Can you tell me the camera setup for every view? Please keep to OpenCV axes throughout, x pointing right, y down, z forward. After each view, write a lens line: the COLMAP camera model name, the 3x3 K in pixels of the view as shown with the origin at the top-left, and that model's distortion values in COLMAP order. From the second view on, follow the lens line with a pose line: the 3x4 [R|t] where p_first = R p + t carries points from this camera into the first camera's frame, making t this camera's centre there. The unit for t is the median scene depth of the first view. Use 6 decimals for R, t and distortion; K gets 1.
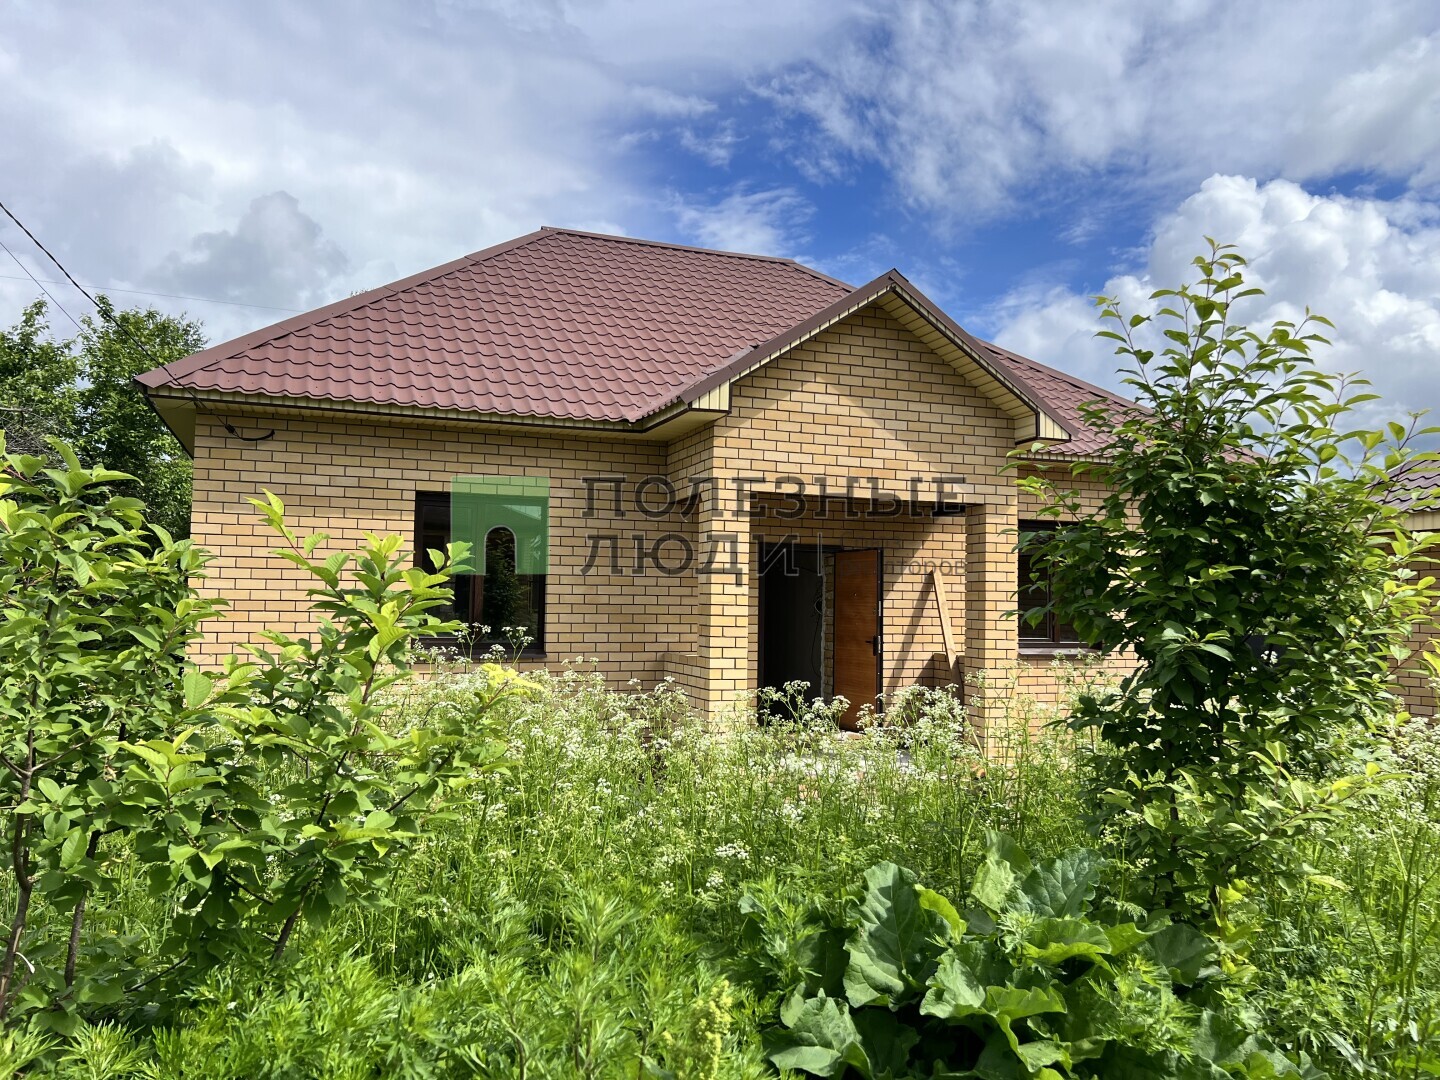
lens RADIAL K [[1089.2, 0, 725.4], [0, 1089.2, 539.7], [0, 0, 1]] dist [0.051988, -0.003525]
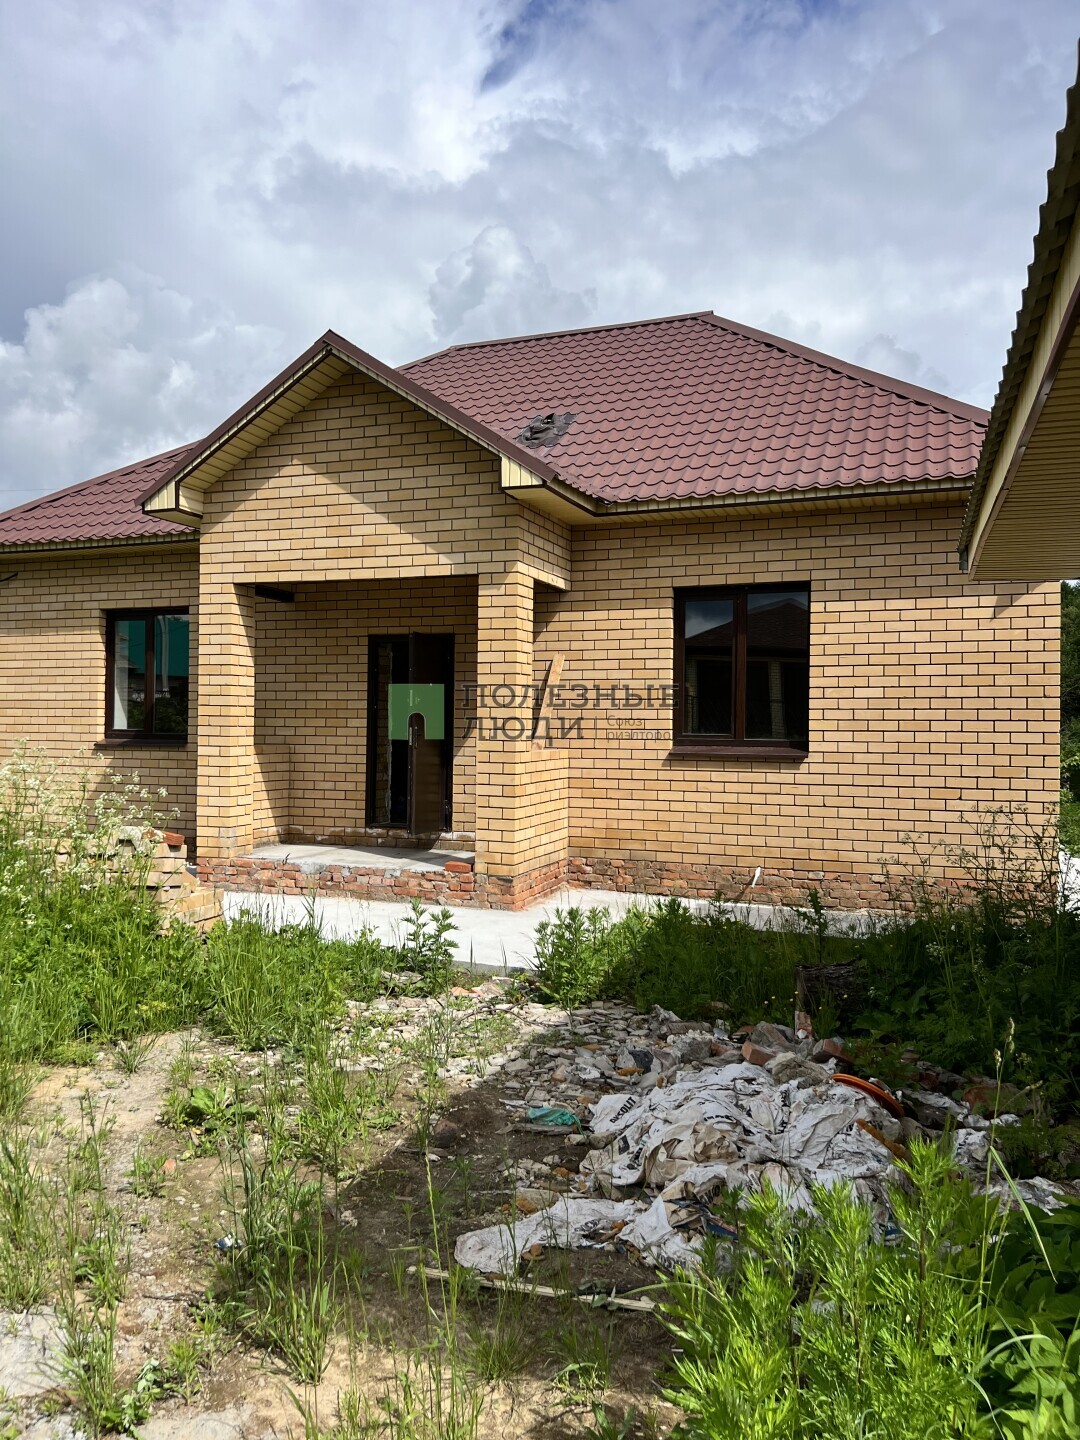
lens RADIAL K [[1089.2, 0, 537.2], [0, 1089.2, 724.4], [0, 0, 1]] dist [0.051988, -0.003525]
pose [[0.756386, -0.011261, -0.654029, 0.848934], [0.039746, 0.998796, 0.028770, 0.064694], [0.652917, -0.047756, 0.755922, 0.374644]]
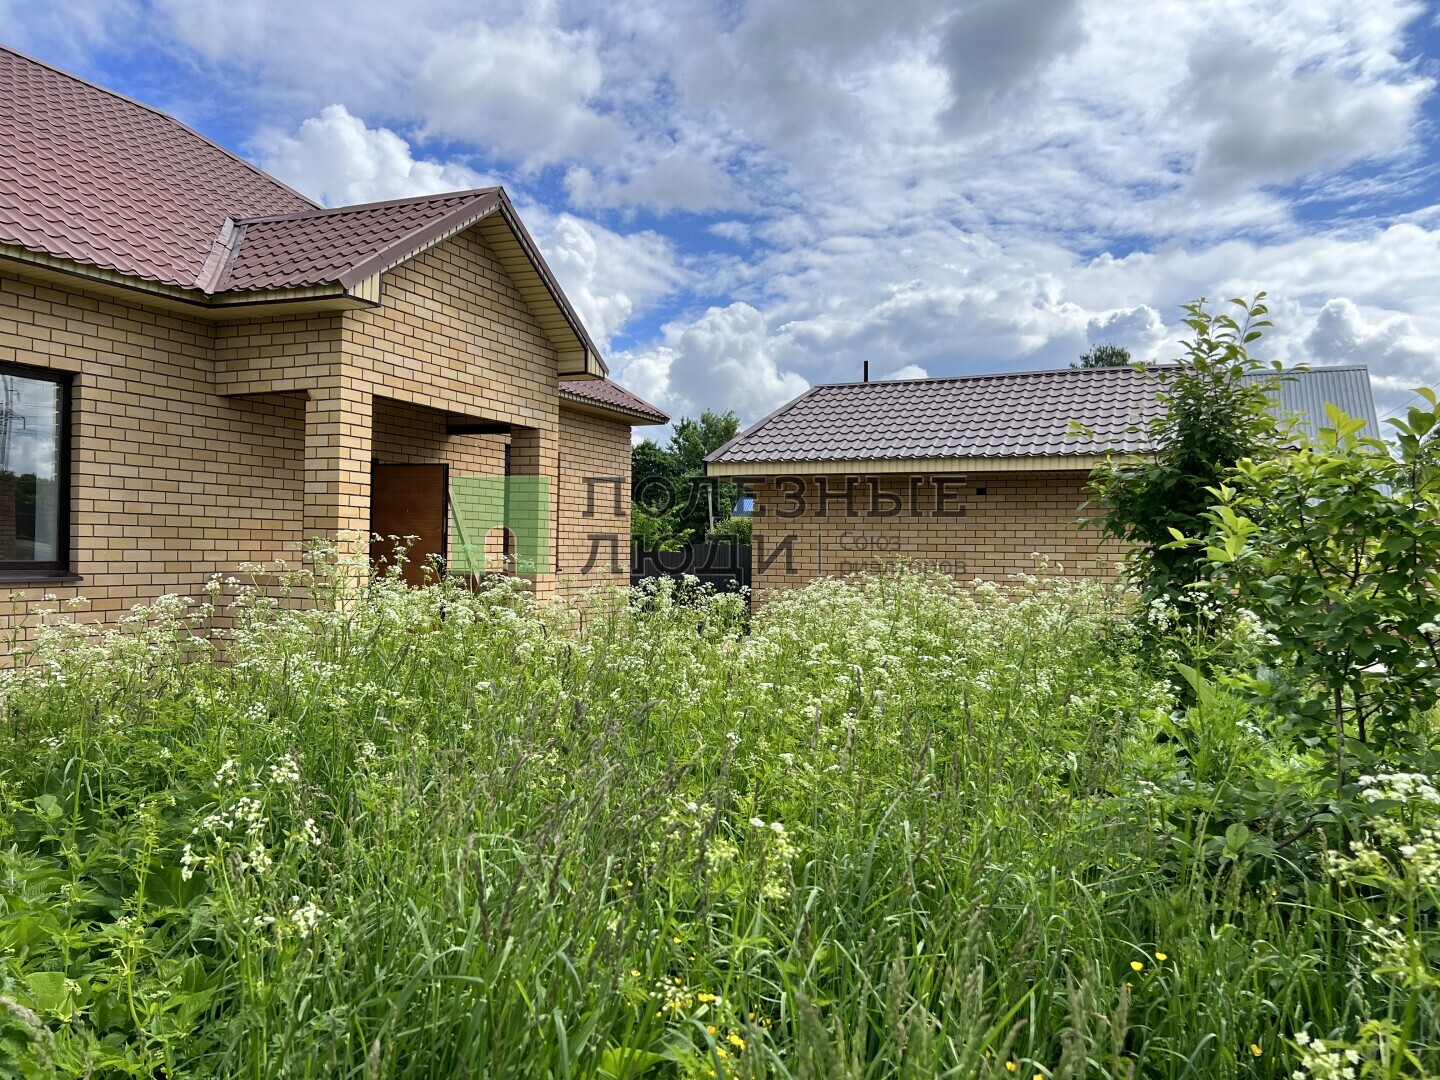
lens RADIAL K [[1089.2, 0, 723.3], [0, 1089.2, 547.4], [0, 0, 1]] dist [0.051988, -0.003525]
pose [[0.692028, 0.001338, 0.721870, -0.410110], [-0.053769, 0.997316, 0.049698, 0.020510], [-0.719866, -0.073206, 0.690242, 0.129610]]
